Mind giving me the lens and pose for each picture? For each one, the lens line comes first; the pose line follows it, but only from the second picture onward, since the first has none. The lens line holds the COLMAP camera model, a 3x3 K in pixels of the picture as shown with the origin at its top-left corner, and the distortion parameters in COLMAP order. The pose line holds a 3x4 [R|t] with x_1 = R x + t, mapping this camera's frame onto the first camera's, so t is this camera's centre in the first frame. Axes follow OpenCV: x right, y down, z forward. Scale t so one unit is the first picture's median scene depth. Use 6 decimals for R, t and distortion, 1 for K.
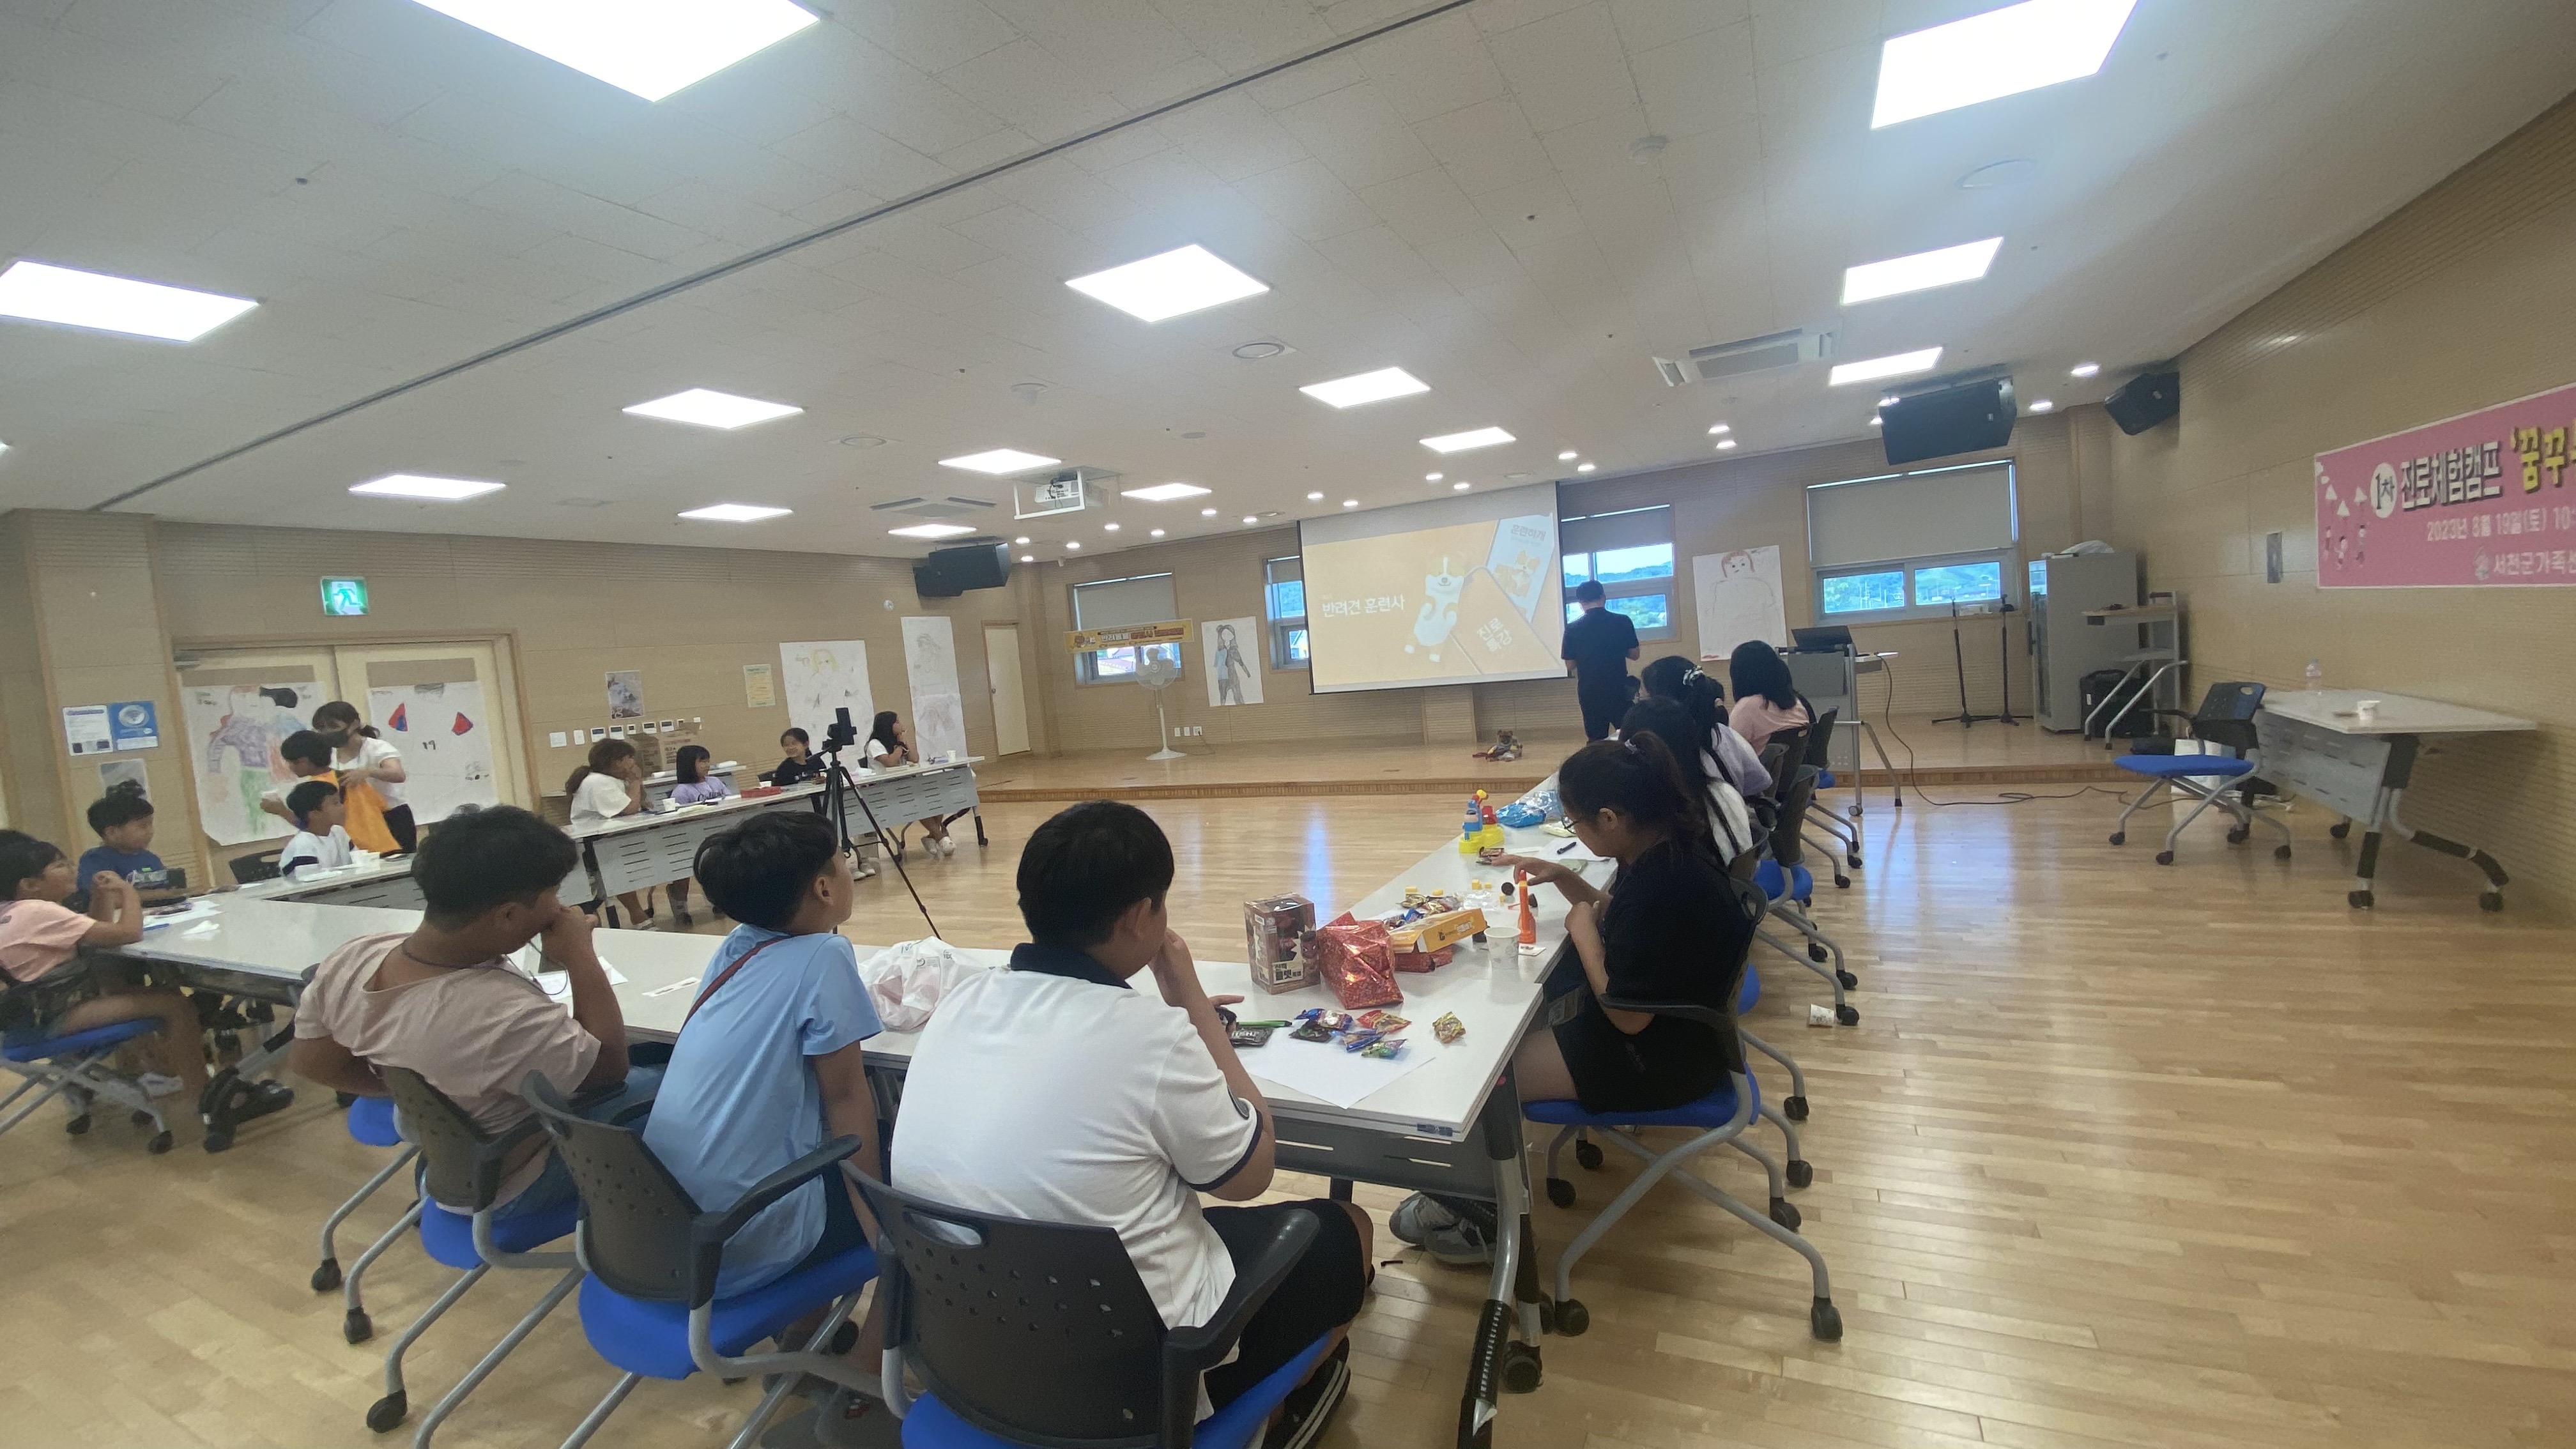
lens RADIAL K [[1037.2, 0, 1289.8], [0, 1037.2, 724.8], [0, 0, 1]] dist [0.015160, -0.017274]
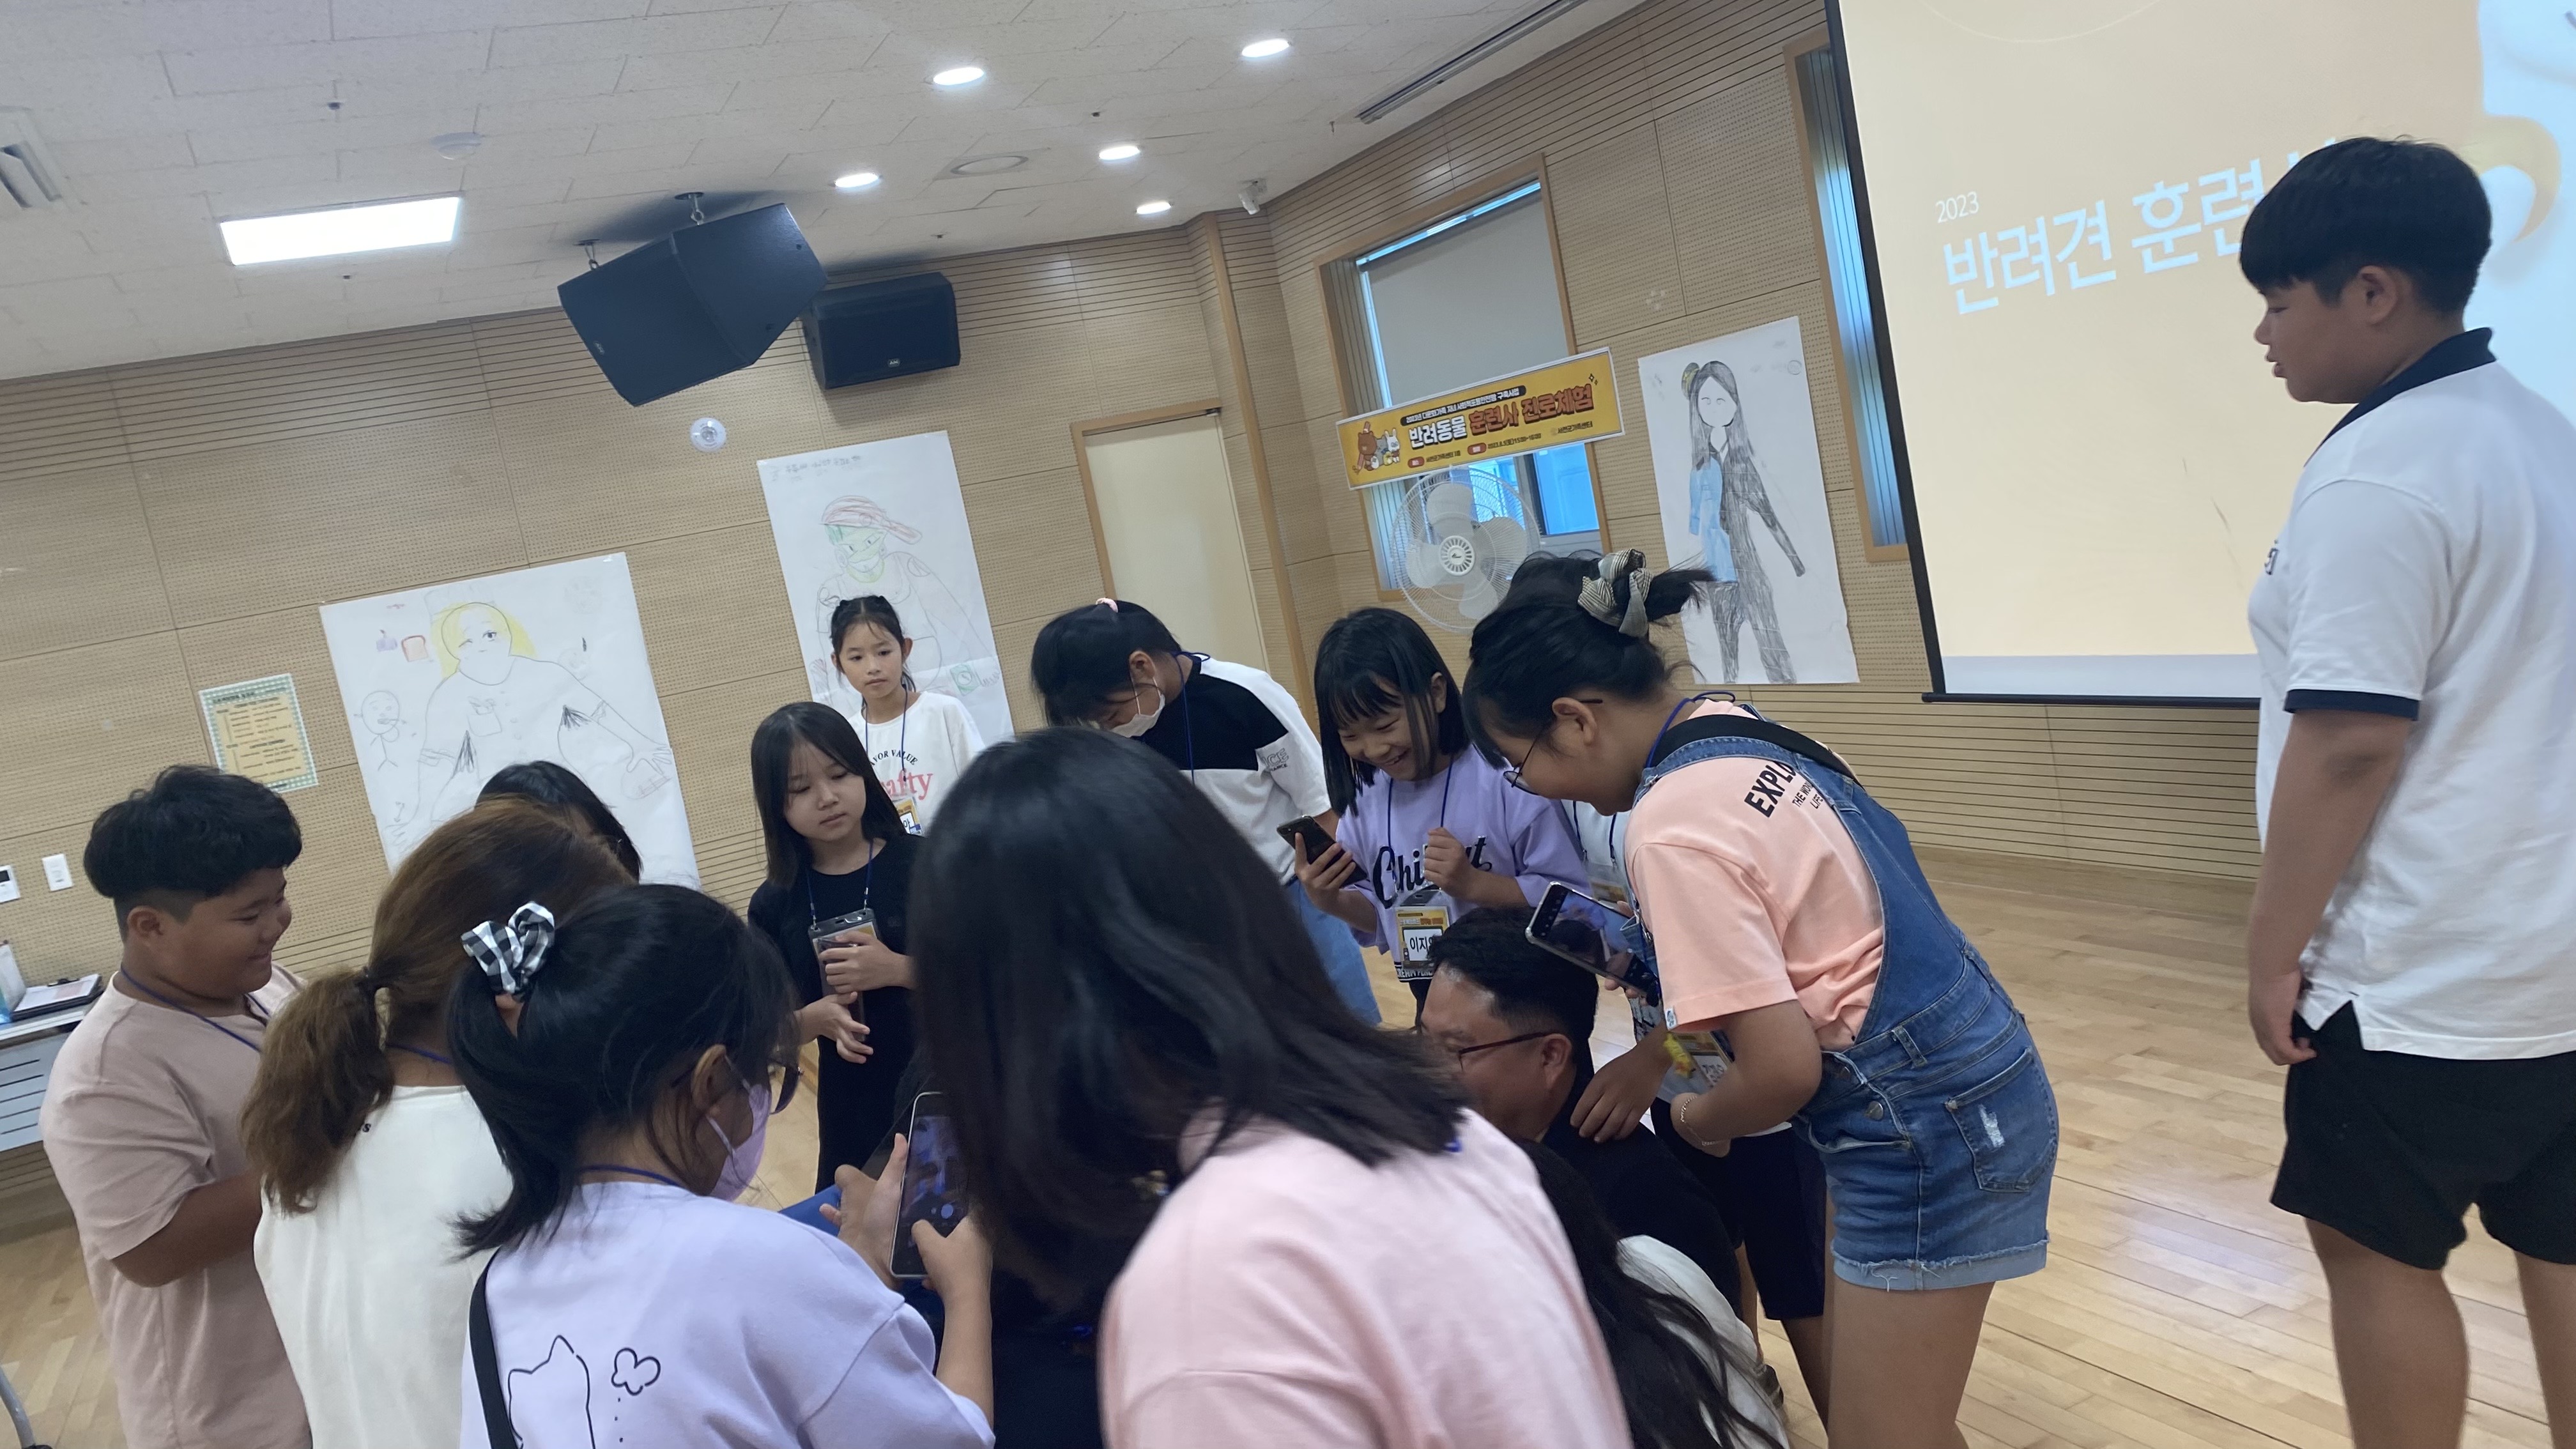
lens RADIAL K [[1957.6, 0, 1288.1], [0, 1957.6, 731.8], [0, 0, 1]] dist [0.058545, -0.092164]
pose [[0.781044, 0.008810, -0.624413, 0.184000], [0.082332, 0.989719, 0.116949, -0.087799], [0.619024, -0.142751, 0.772289, 0.683926]]
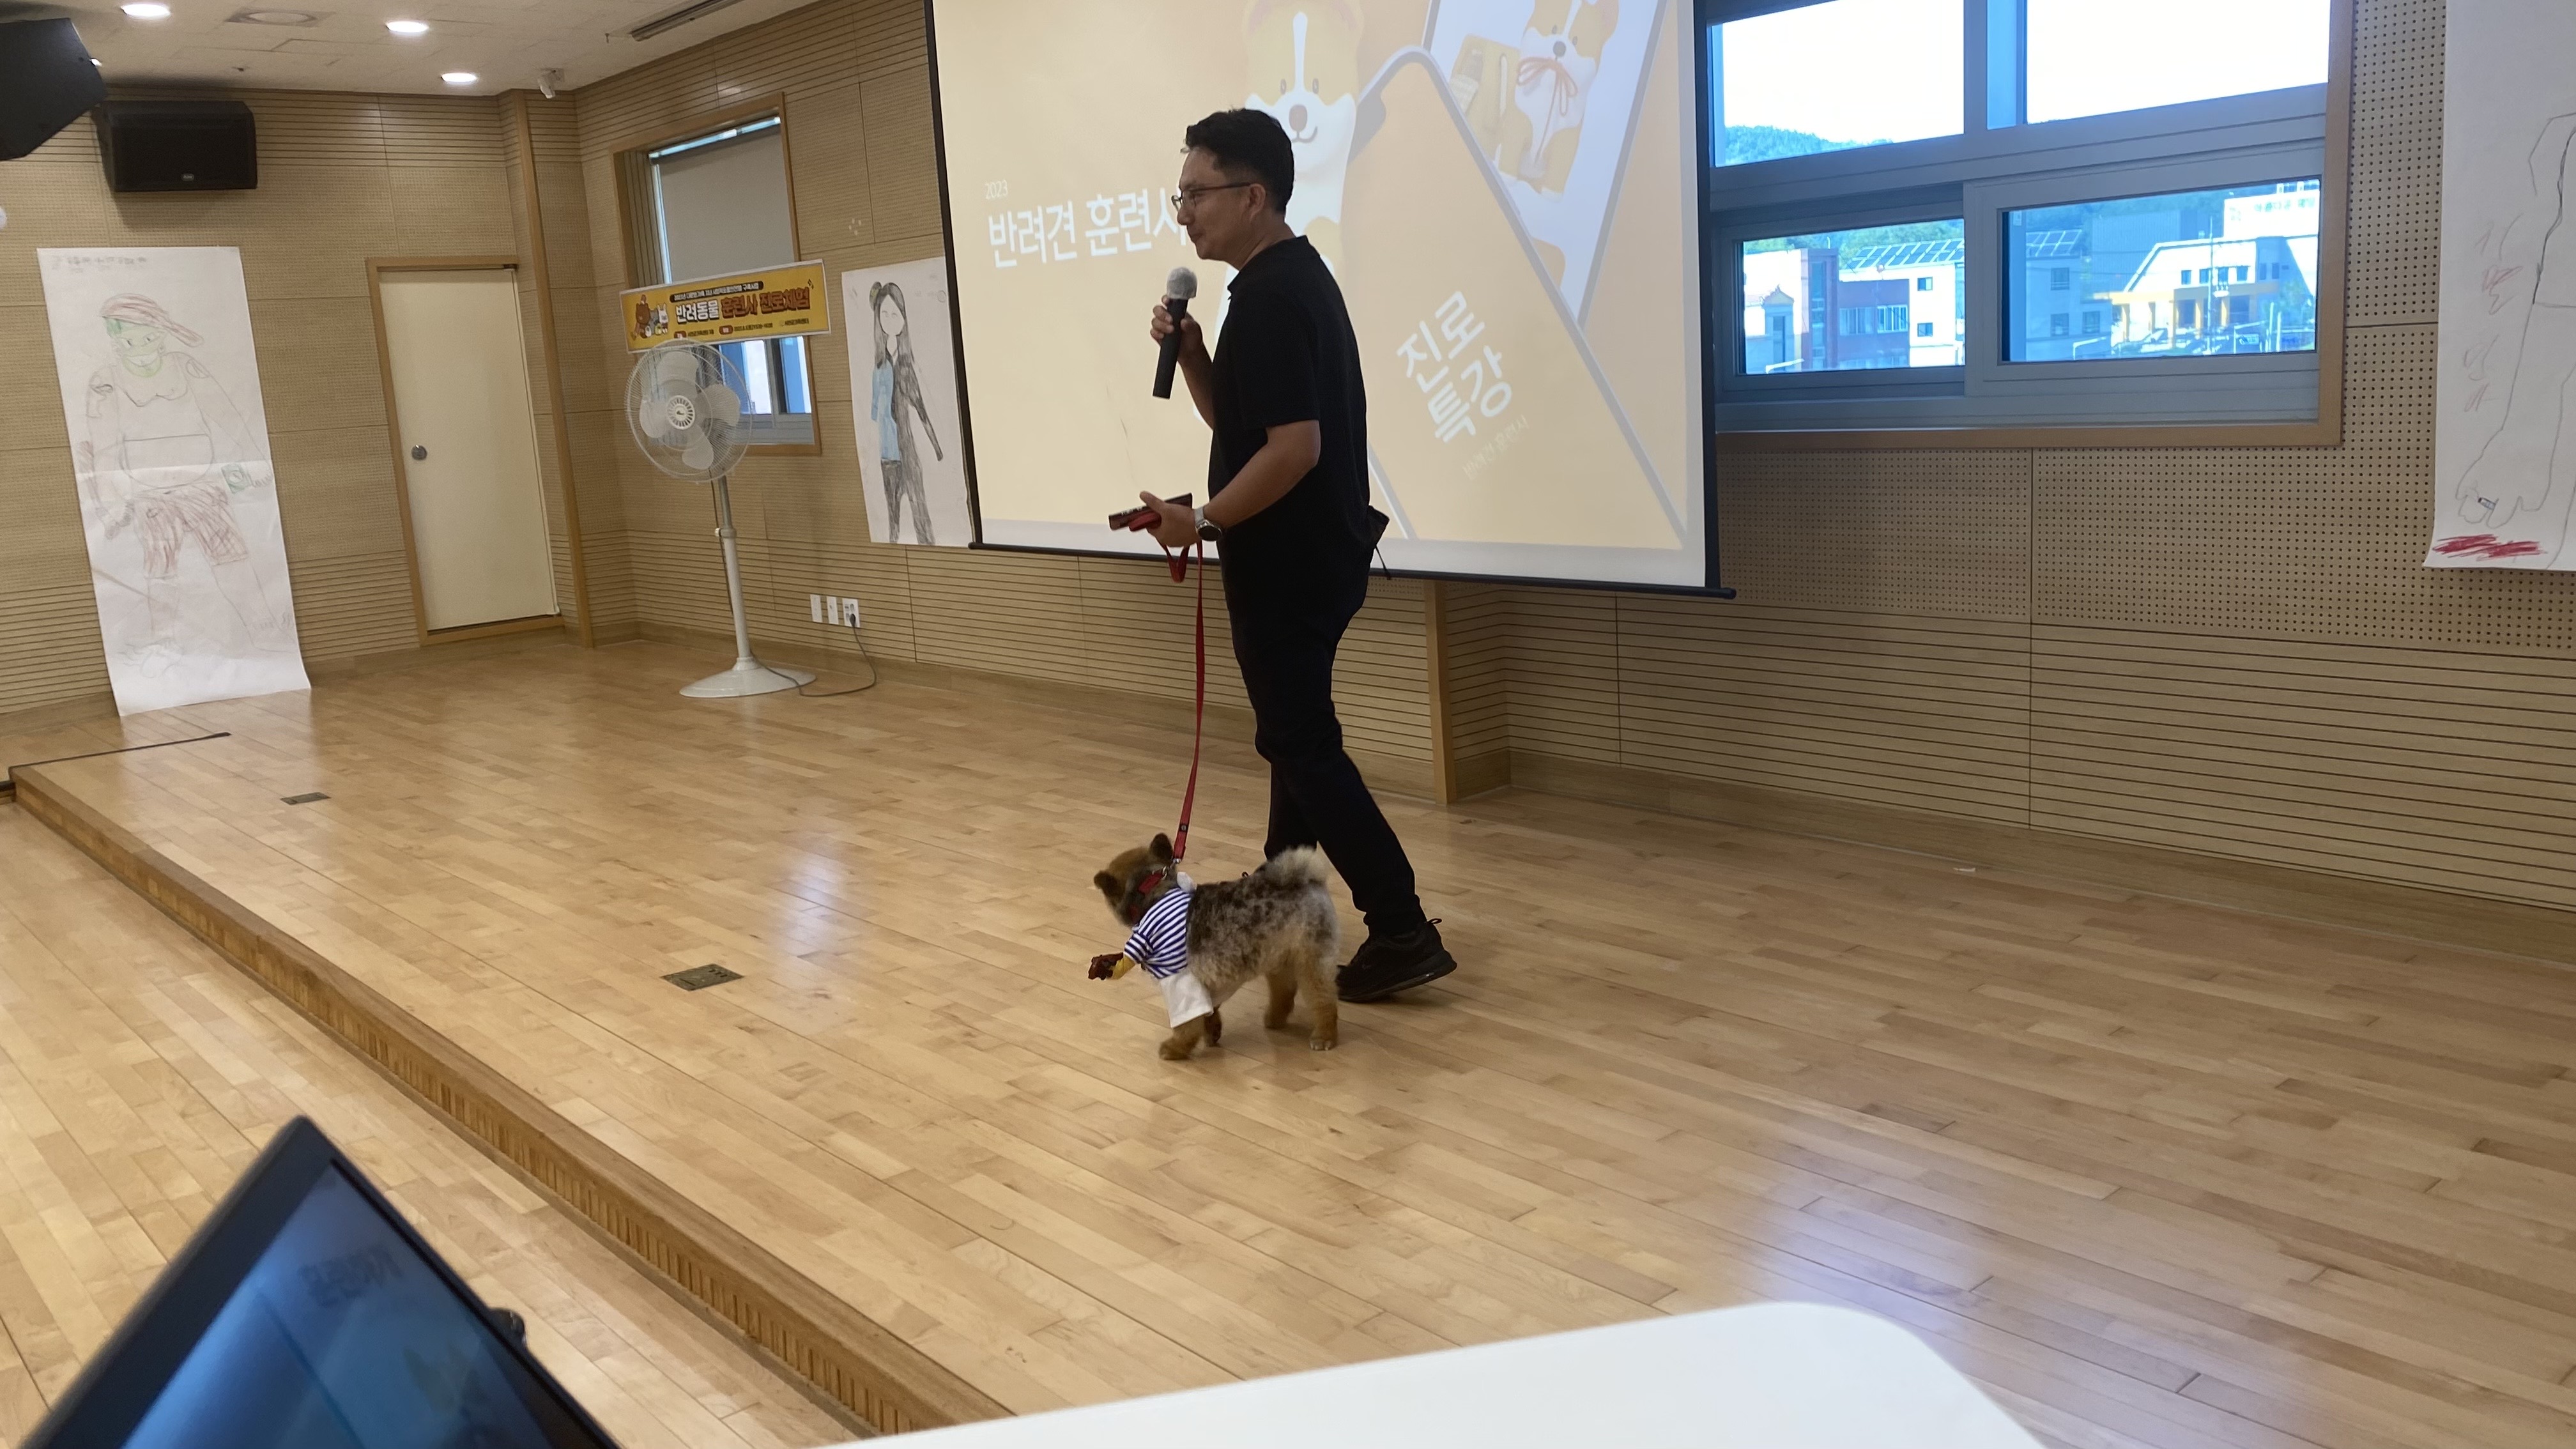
lens RADIAL K [[1957.6, 0, 1256.8], [0, 1957.6, 718.2], [0, 0, 1]] dist [0.058545, -0.092164]
pose [[0.916222, 0.102565, -0.387320, 0.337202], [-0.046797, 0.987458, 0.150785, -0.074985], [0.397928, -0.120027, 0.909531, 0.598681]]
